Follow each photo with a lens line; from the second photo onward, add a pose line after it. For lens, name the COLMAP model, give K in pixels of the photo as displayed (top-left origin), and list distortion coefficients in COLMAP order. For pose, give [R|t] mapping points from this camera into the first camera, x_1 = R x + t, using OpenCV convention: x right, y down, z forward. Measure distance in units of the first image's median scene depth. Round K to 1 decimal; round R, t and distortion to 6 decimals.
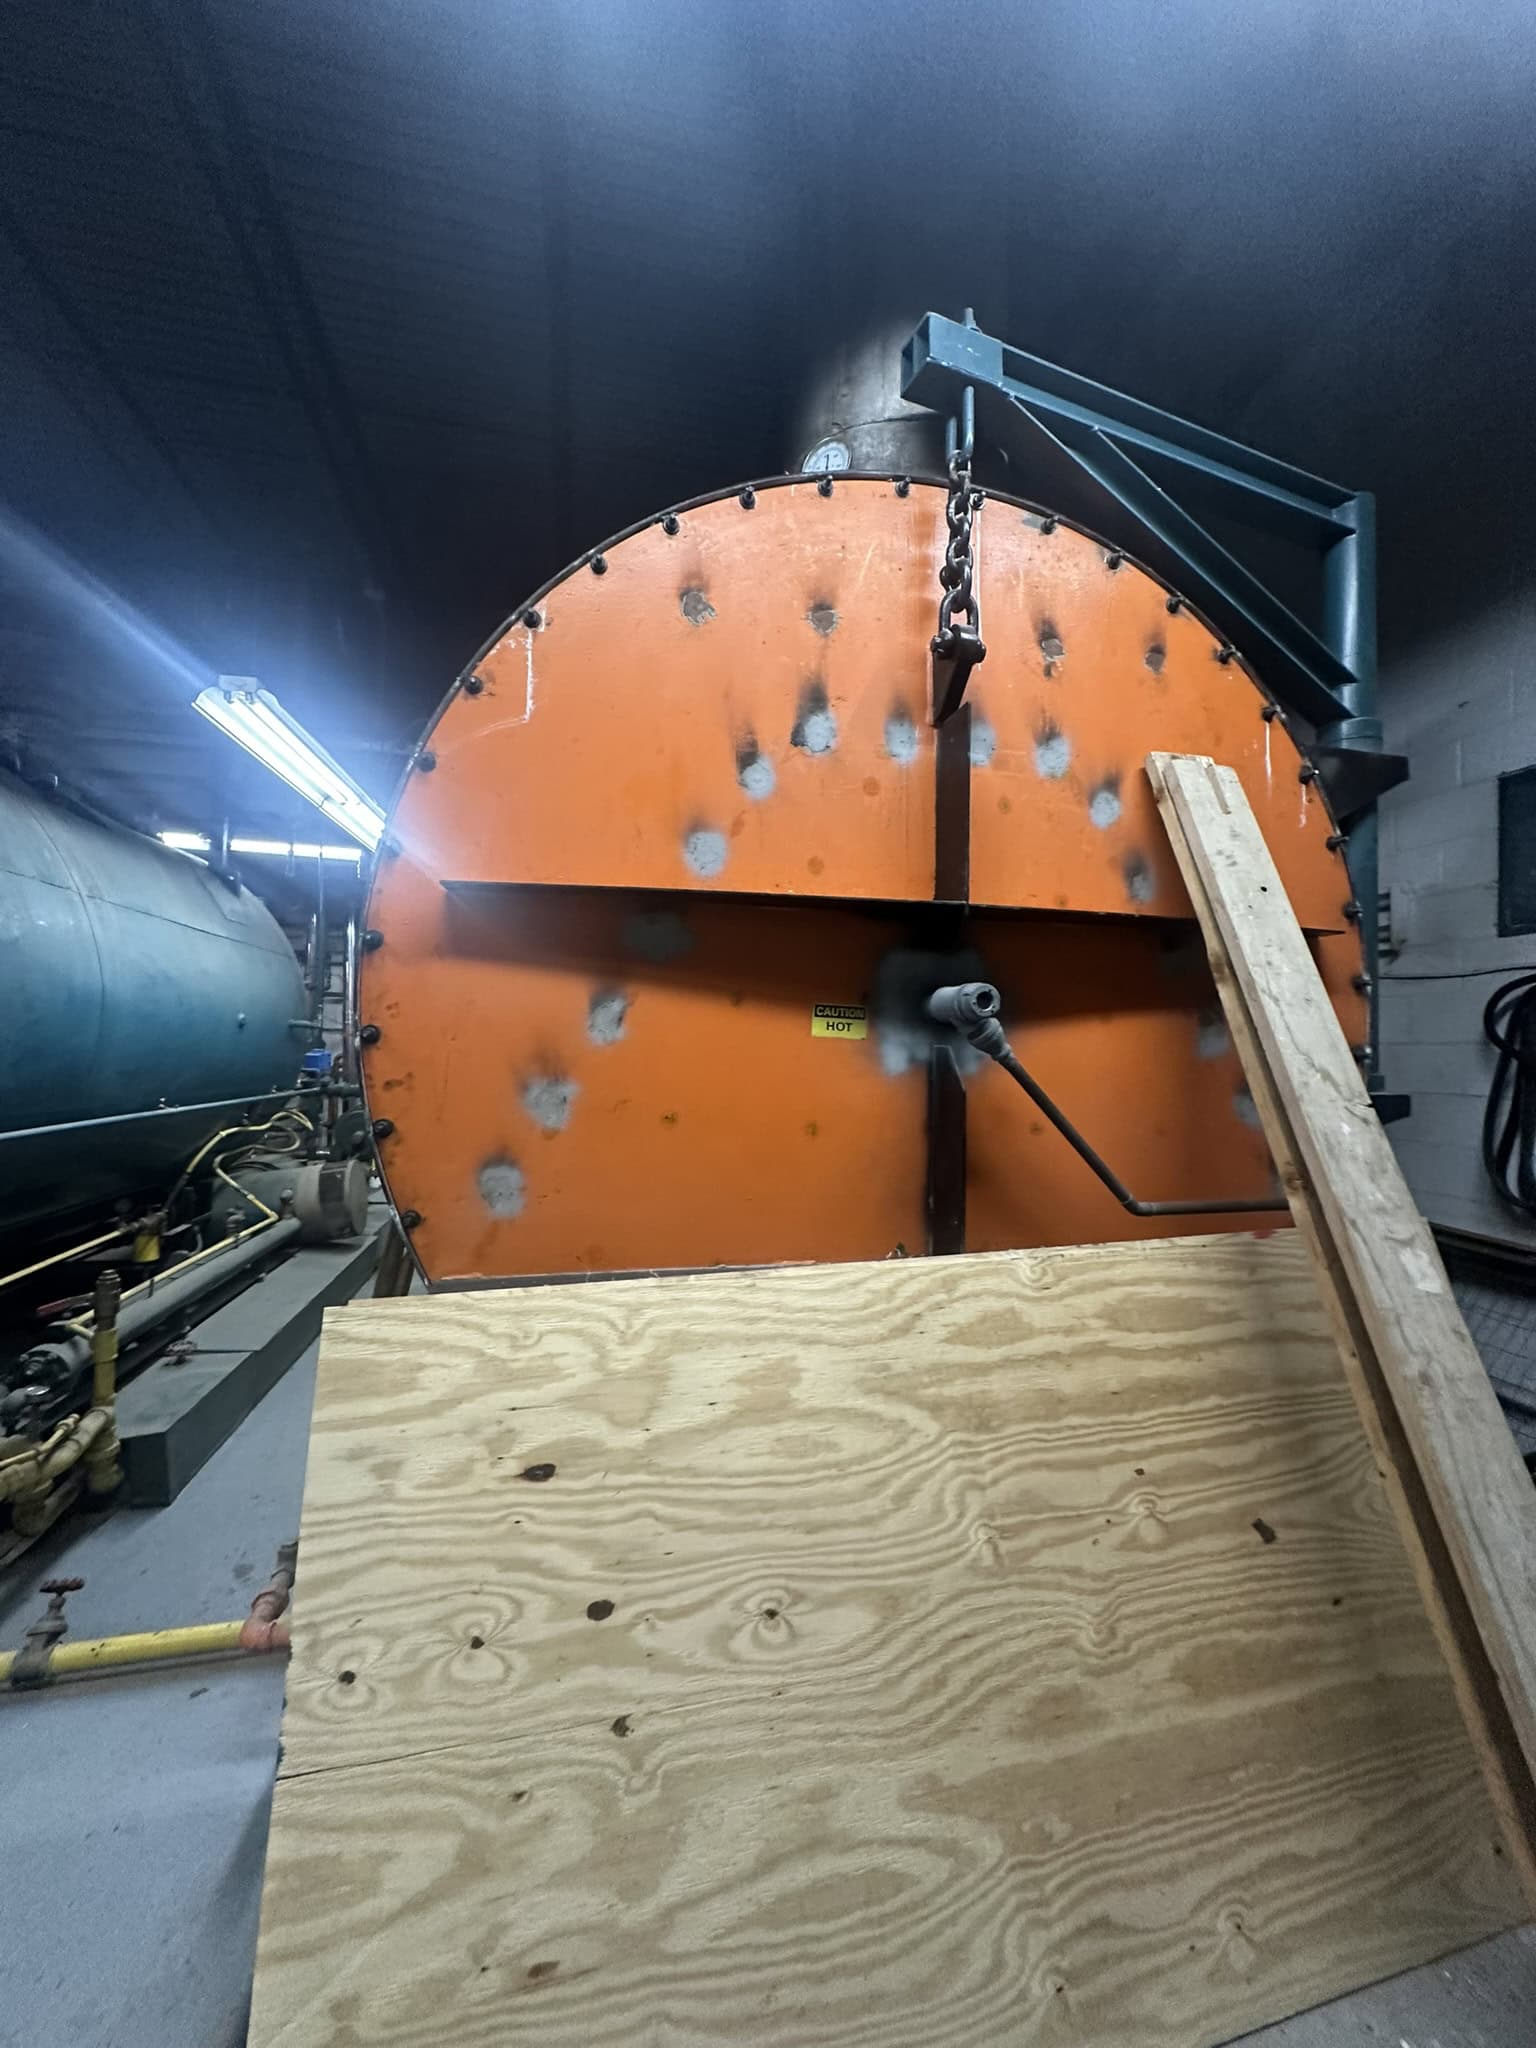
lens RADIAL K [[814.9, 0, 766.5], [0, 814.9, 1024.2], [0, 0, 1]] dist [-0.000194, 0.000066]
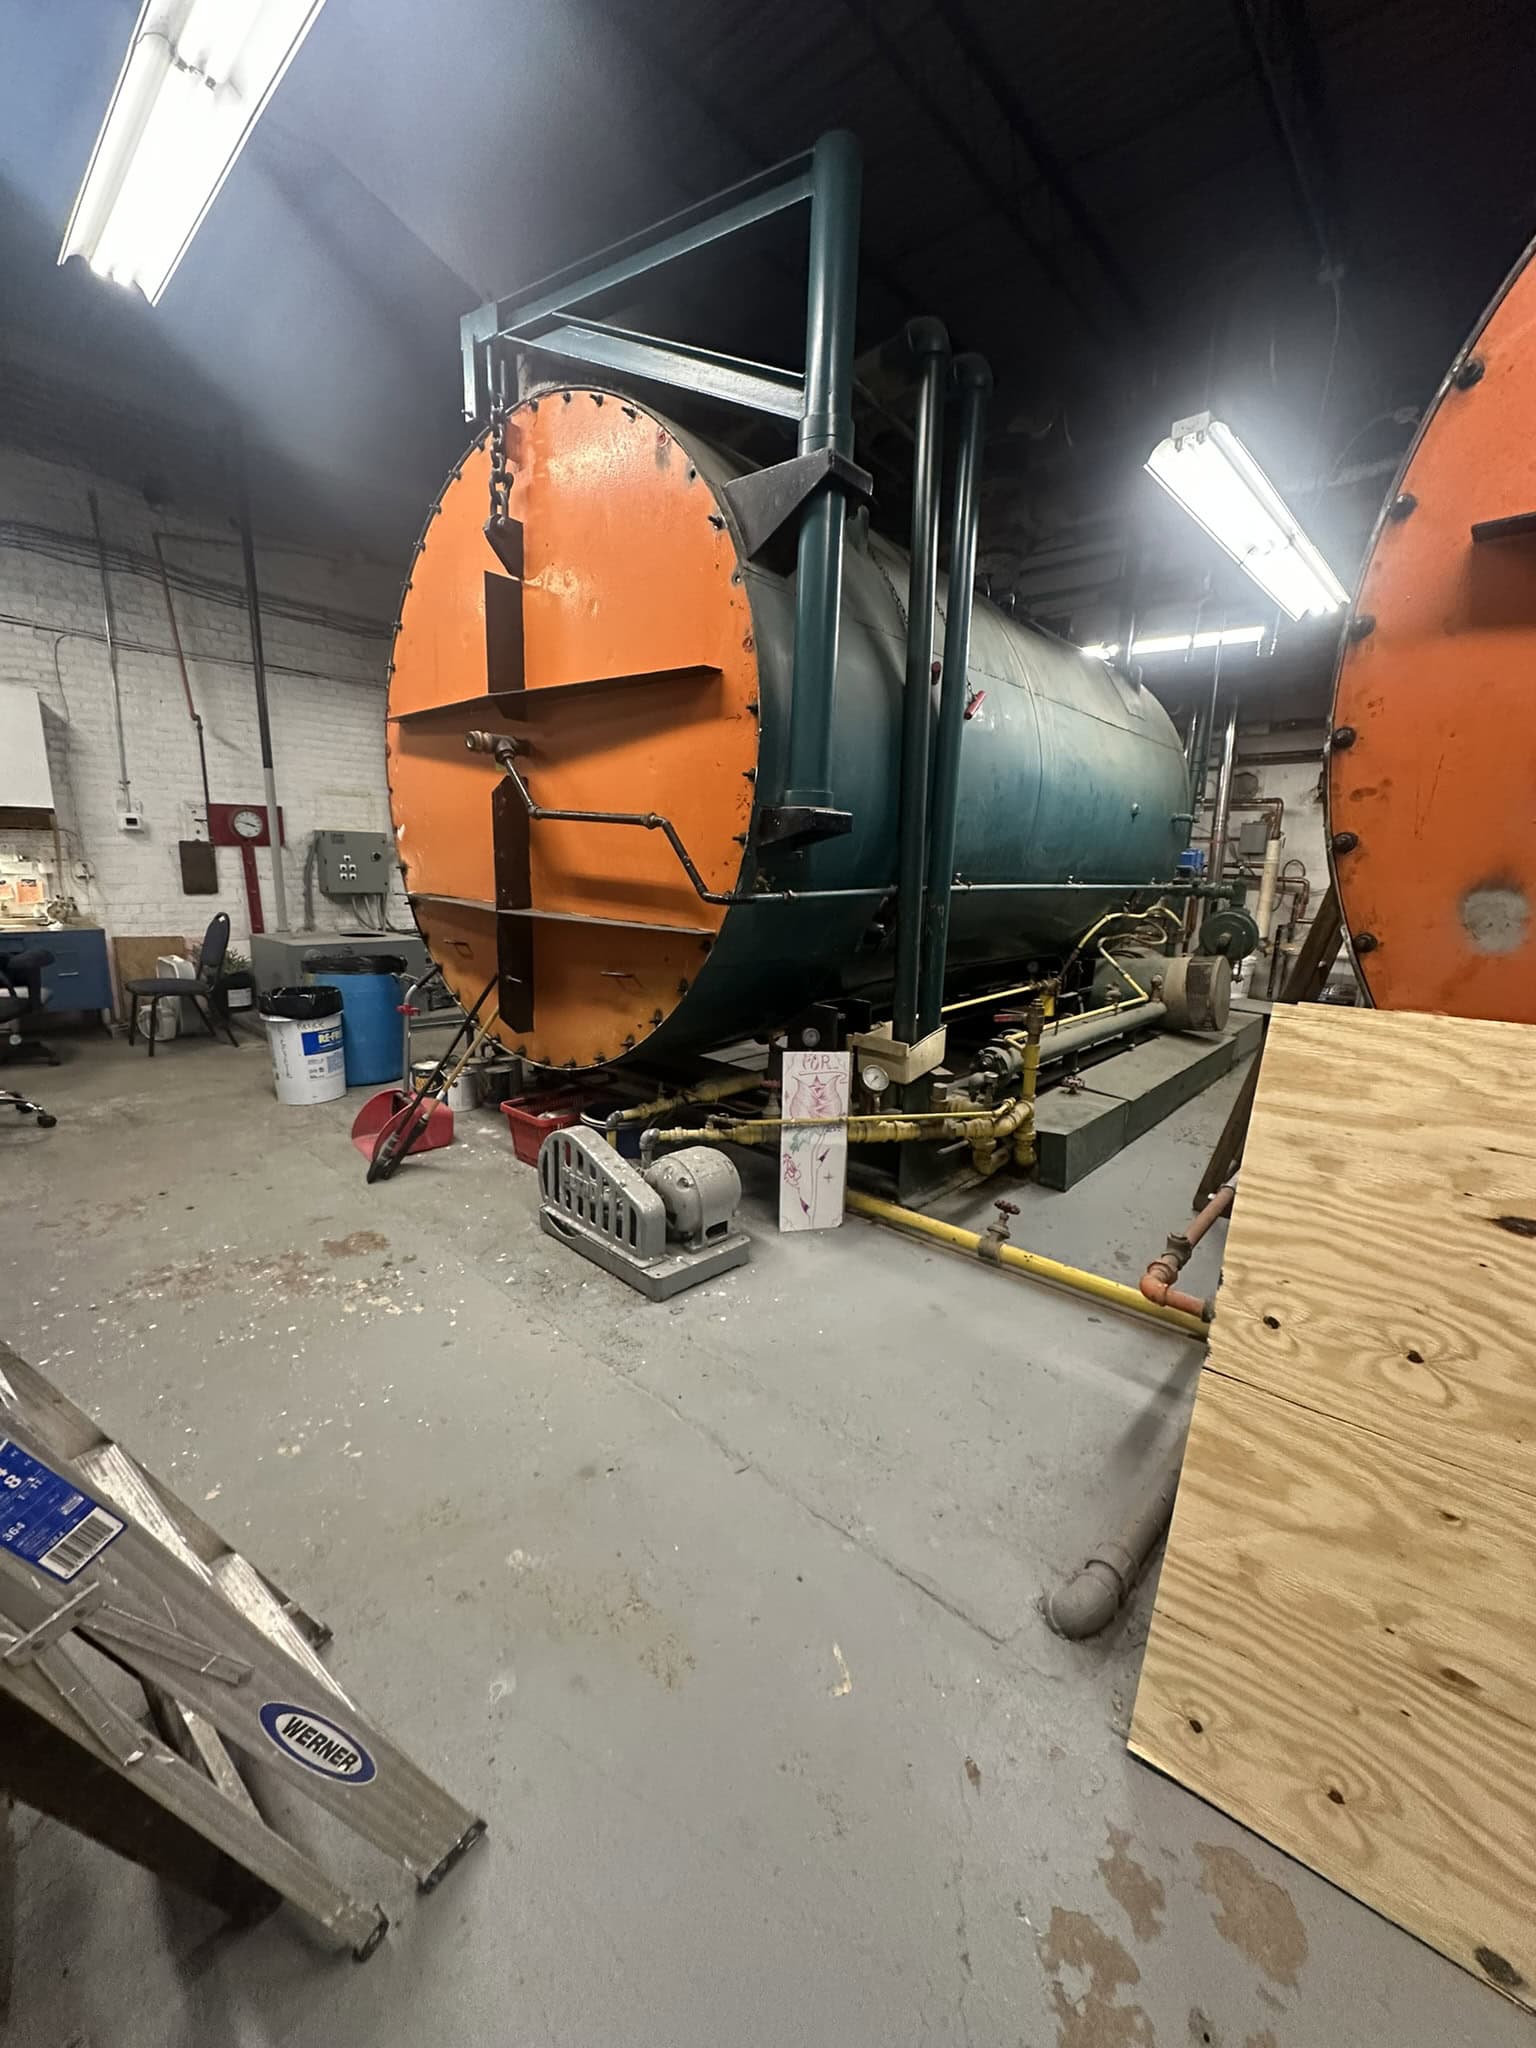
lens RADIAL K [[814.9, 0, 766.5], [0, 814.9, 1024.2], [0, 0, 1]] dist [-0.000194, 0.000066]
pose [[0.581214, 0.166336, -0.796569, -0.082959], [0.001225, 0.978706, 0.205263, 0.147216], [0.813750, -0.120277, 0.568634, -0.096062]]
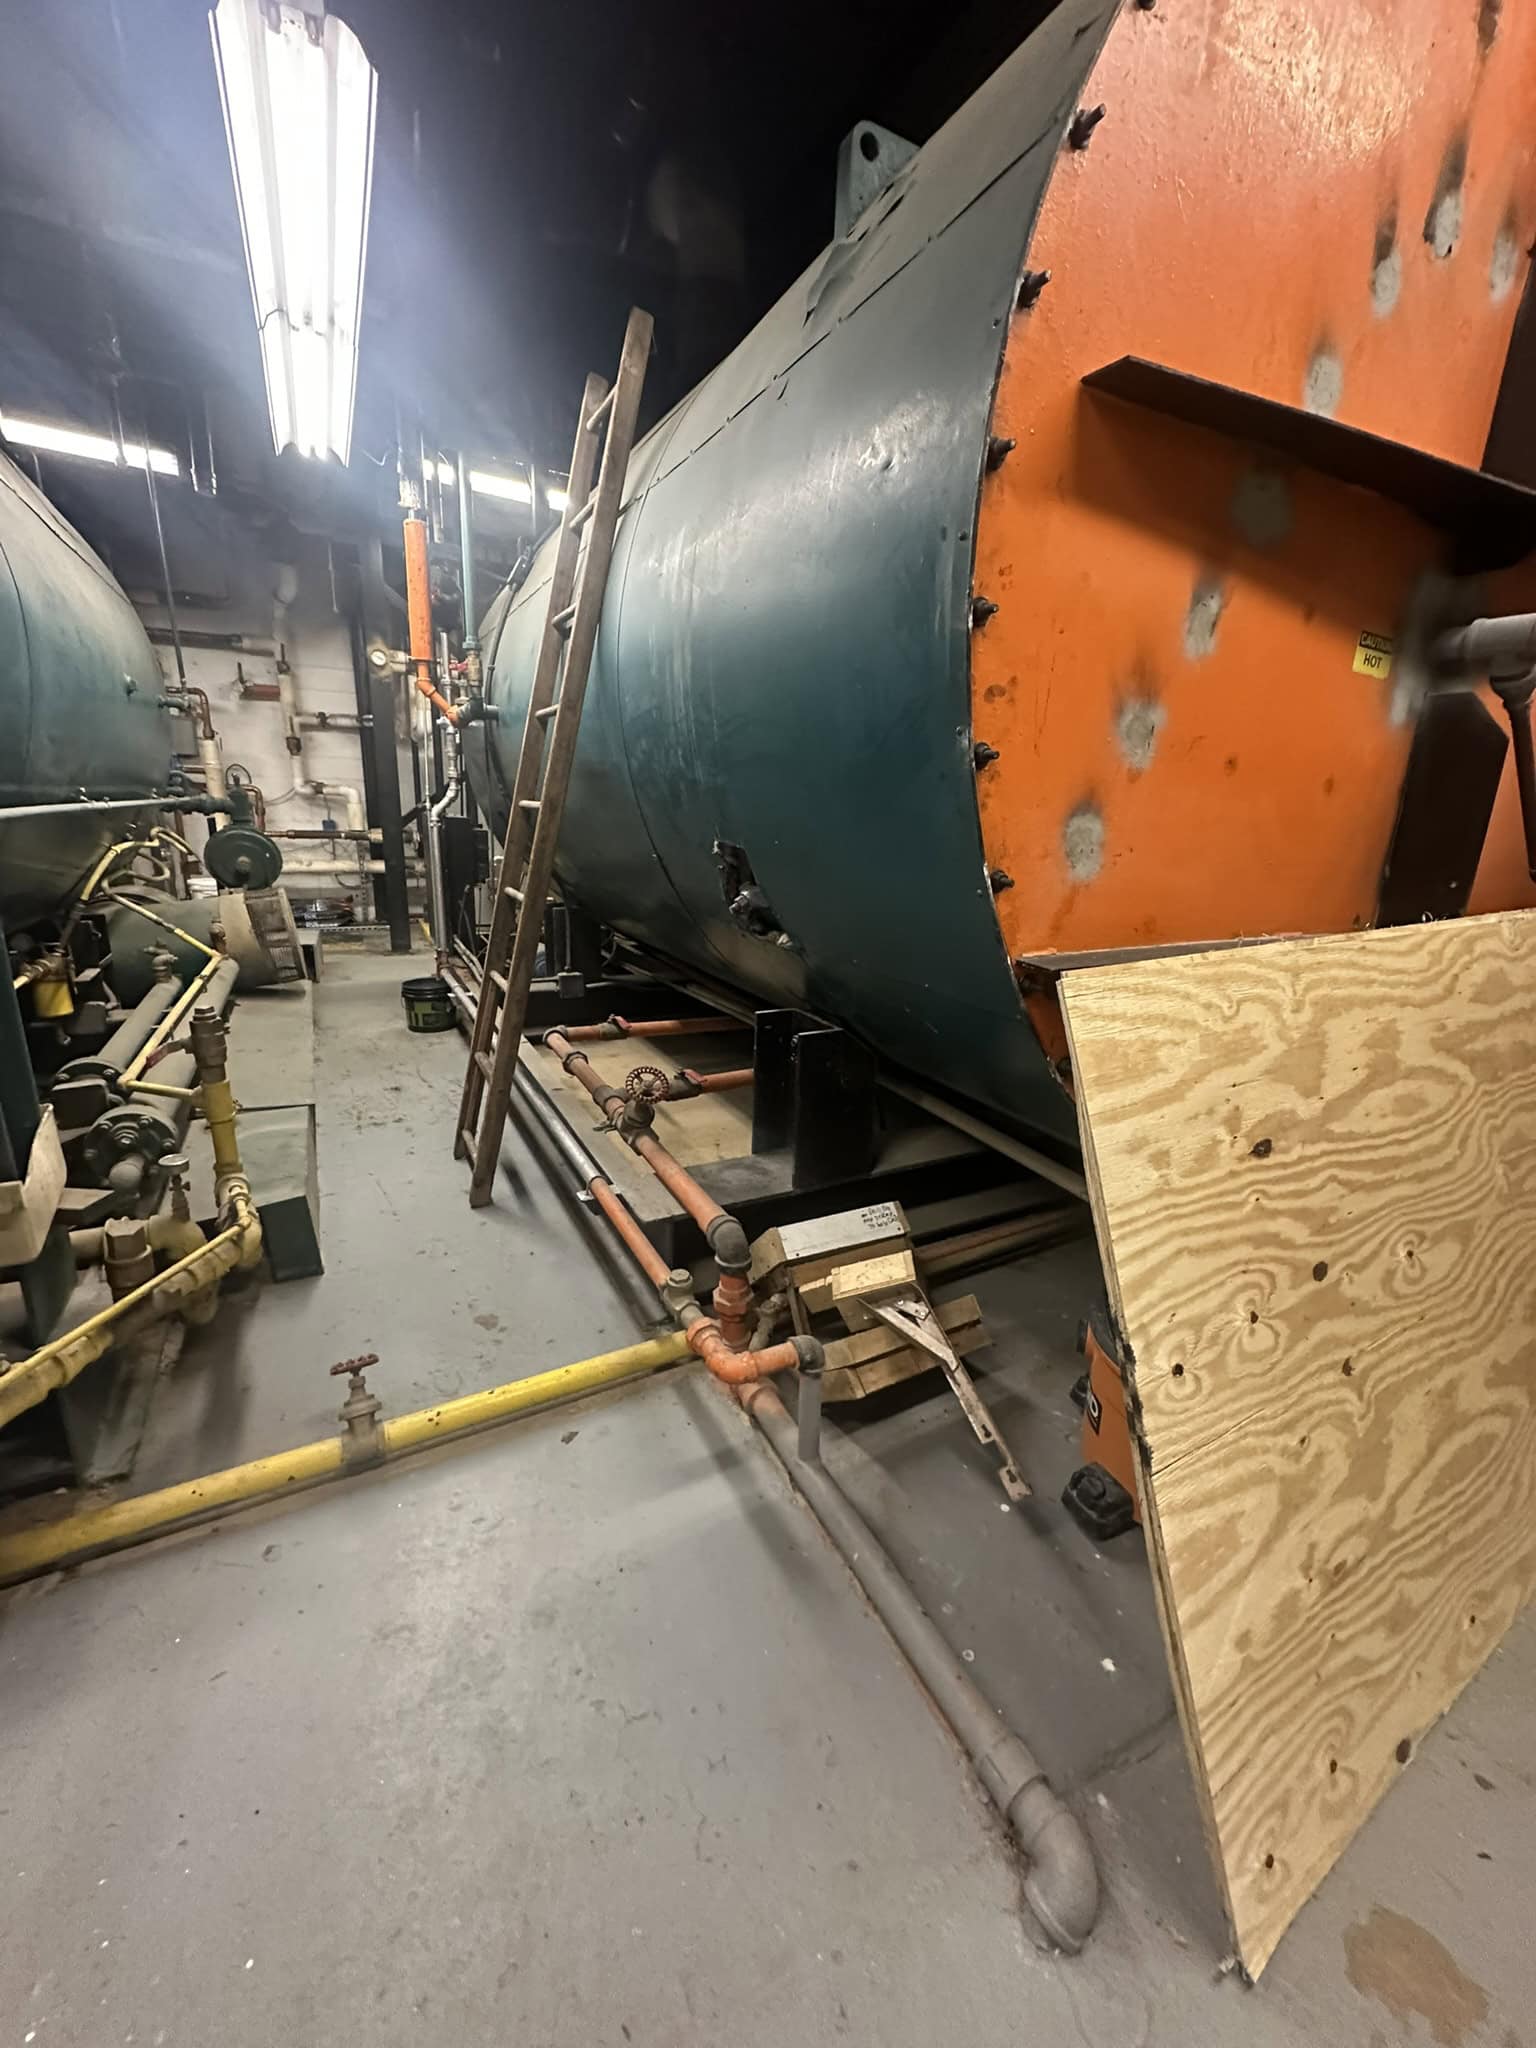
lens RADIAL K [[814.9, 0, 766.5], [0, 814.9, 1024.2], [0, 0, 1]] dist [-0.000194, 0.000066]
pose [[0.963099, -0.055049, 0.263459, -0.910187], [-0.026262, 0.954970, 0.295539, 0.154946], [-0.267865, -0.291552, 0.918284, 0.330630]]
